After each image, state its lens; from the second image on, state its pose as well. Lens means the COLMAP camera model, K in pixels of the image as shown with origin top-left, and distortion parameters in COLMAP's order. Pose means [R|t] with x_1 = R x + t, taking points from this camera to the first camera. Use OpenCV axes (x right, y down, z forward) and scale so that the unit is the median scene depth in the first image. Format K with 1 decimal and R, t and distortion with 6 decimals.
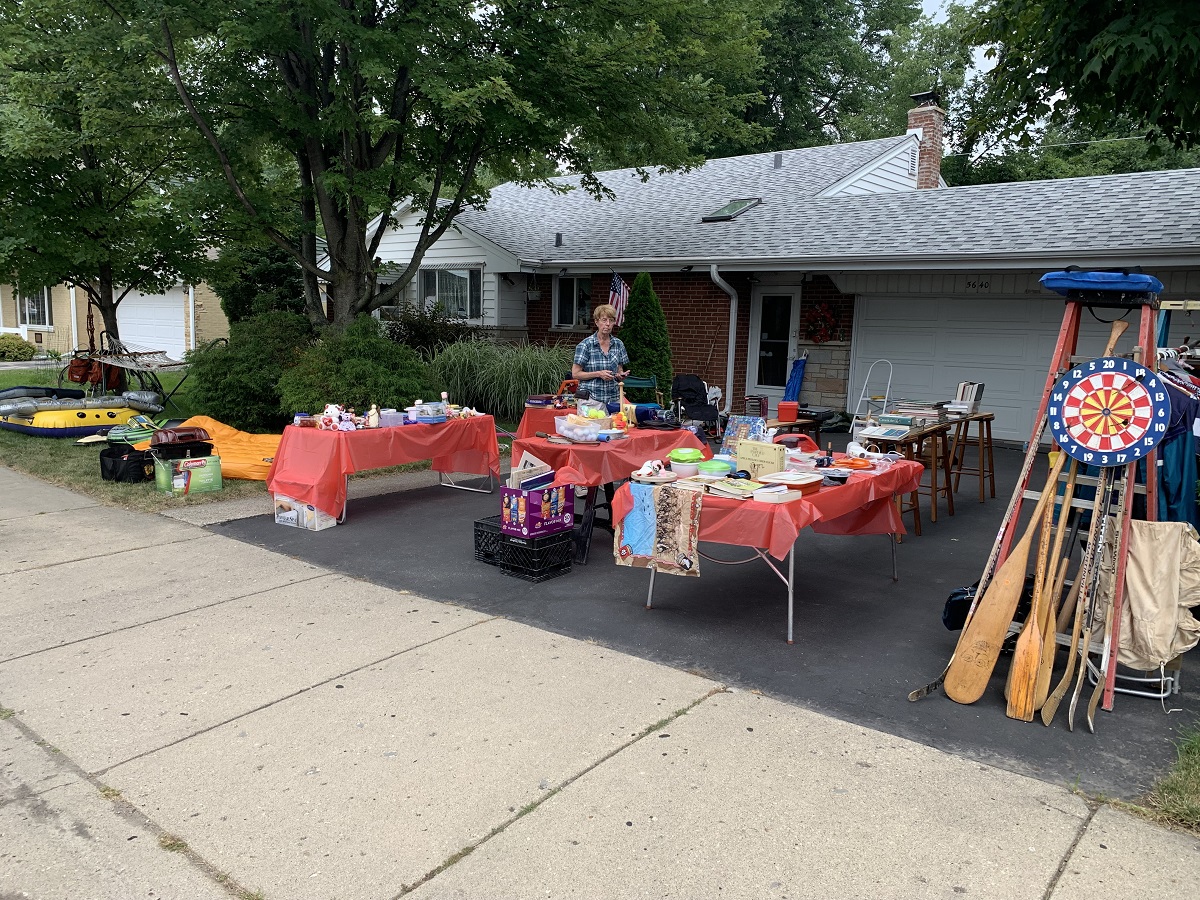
lens RADIAL K [[921.0, 0, 604.7], [0, 921.0, 437.3], [0, 0, 1]] dist [0.030943, -0.030648]
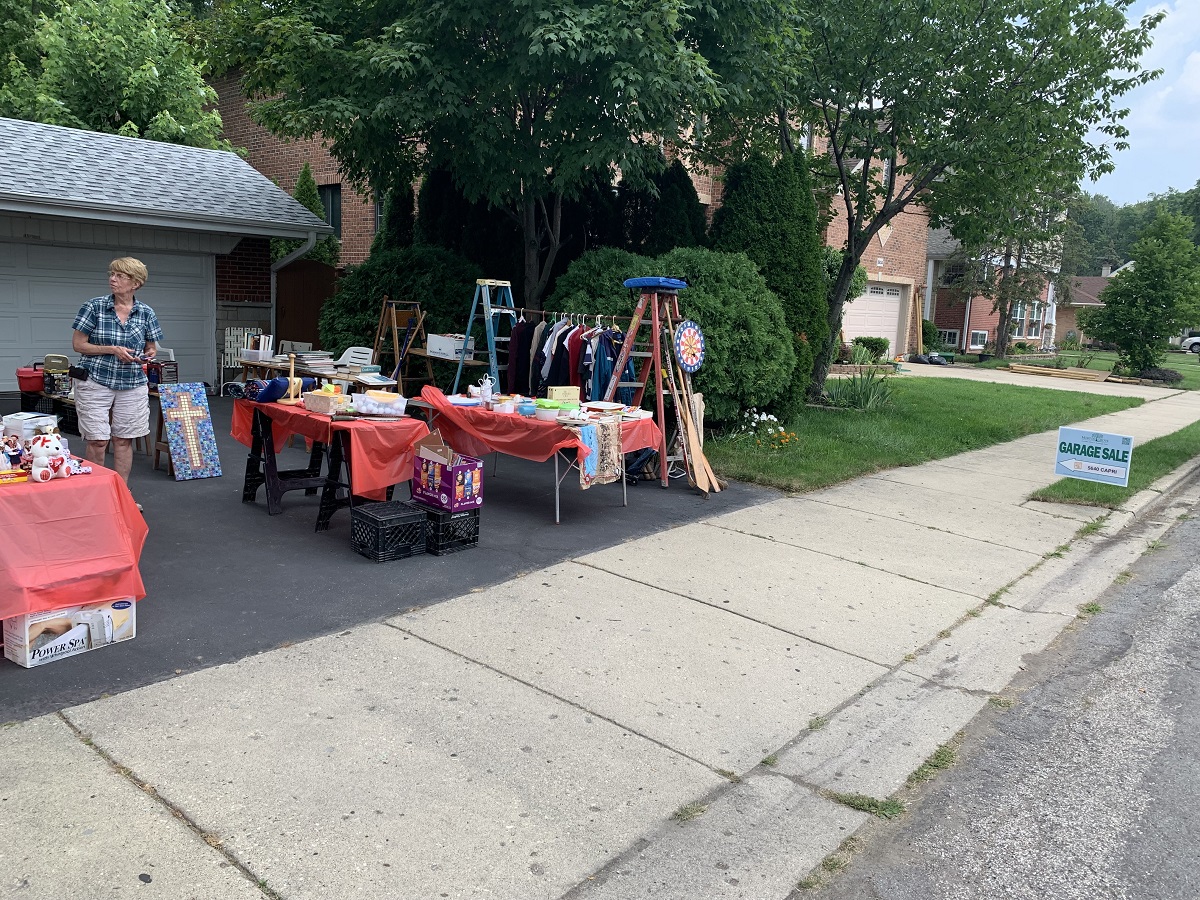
lens RADIAL K [[921.0, 0, 578.7], [0, 921.0, 453.4], [0, 0, 1]] dist [0.030943, -0.030648]
pose [[0.013270, -0.181731, 0.983259, -0.770566], [0.078002, 0.980537, 0.180175, -0.091579], [-0.996865, 0.074306, 0.027187, 0.590368]]
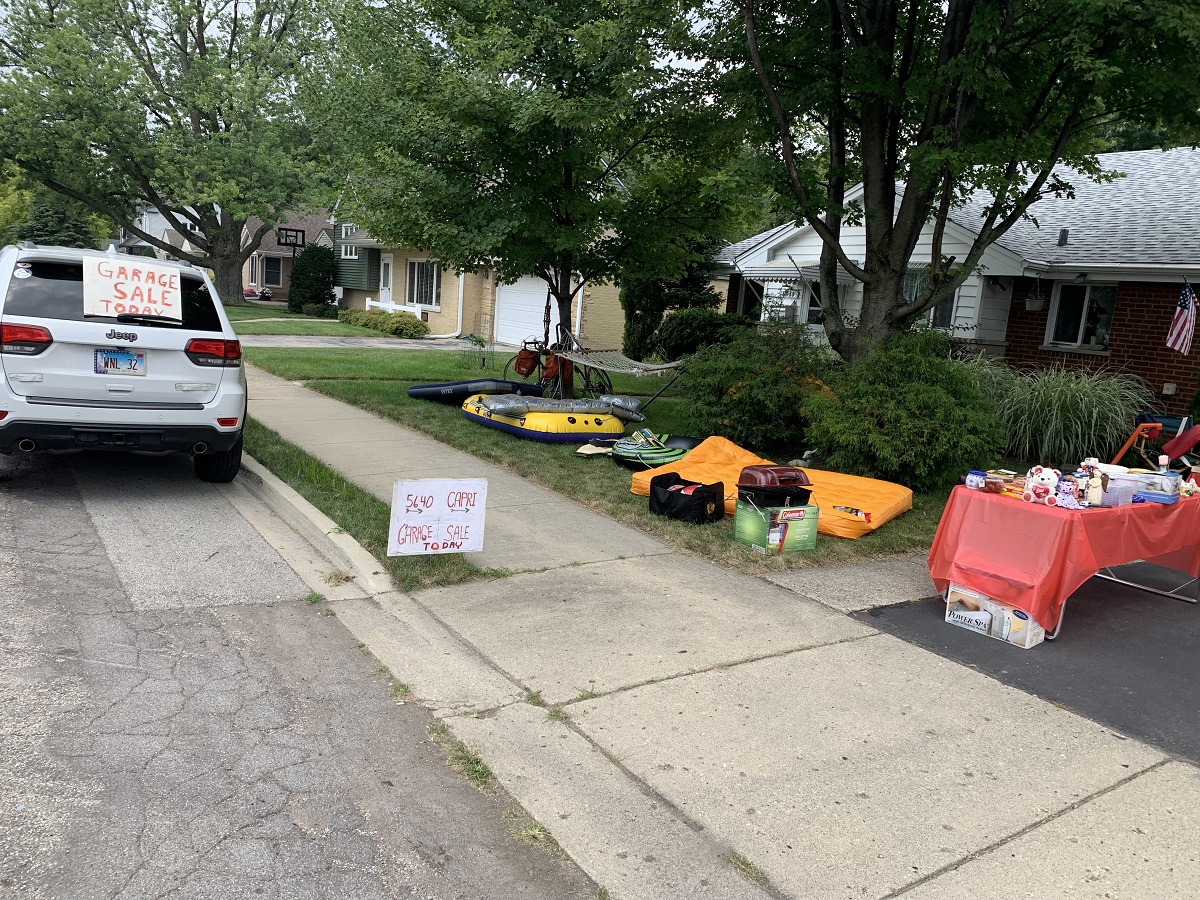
lens RADIAL K [[921.0, 0, 599.4], [0, 921.0, 455.0], [0, 0, 1]] dist [0.030943, -0.030648]
pose [[0.951441, 0.098497, -0.291647, -0.373192], [-0.090984, 0.995079, 0.039246, -0.037743], [0.294078, -0.010805, 0.955720, 0.200671]]
